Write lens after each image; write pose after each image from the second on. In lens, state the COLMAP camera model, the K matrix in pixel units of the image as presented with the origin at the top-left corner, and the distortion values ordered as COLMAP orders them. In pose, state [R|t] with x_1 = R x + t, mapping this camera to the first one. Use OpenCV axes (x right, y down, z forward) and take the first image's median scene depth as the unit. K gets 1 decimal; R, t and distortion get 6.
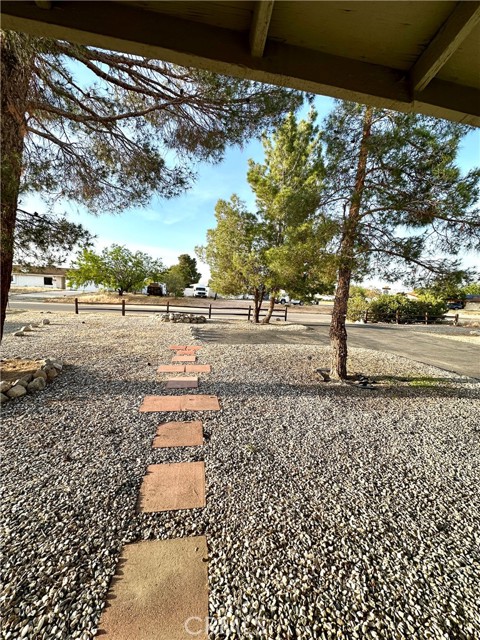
lens RADIAL K [[255.3, 0, 242.2], [0, 255.3, 320.3], [0, 0, 1]] dist [-0.002764, 0.001100]
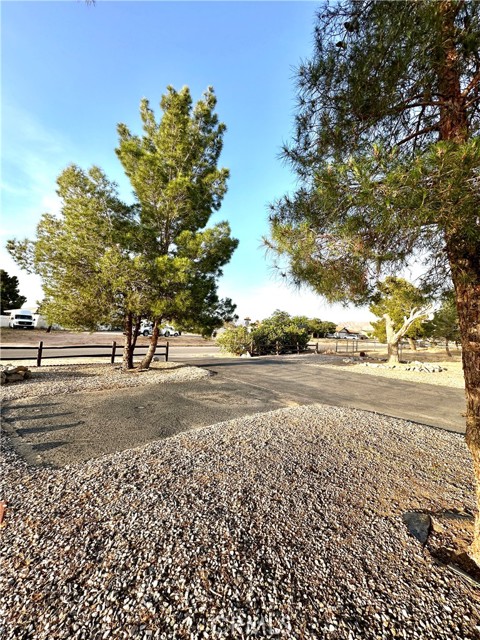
lens RADIAL K [[255.3, 0, 234.6], [0, 255.3, 315.3], [0, 0, 1]] dist [-0.002764, 0.001100]
pose [[0.863254, 0.020165, 0.504366, -0.048465], [0.049146, 0.991097, -0.123740, -0.034299], [-0.502371, 0.131607, 0.854578, 0.340986]]
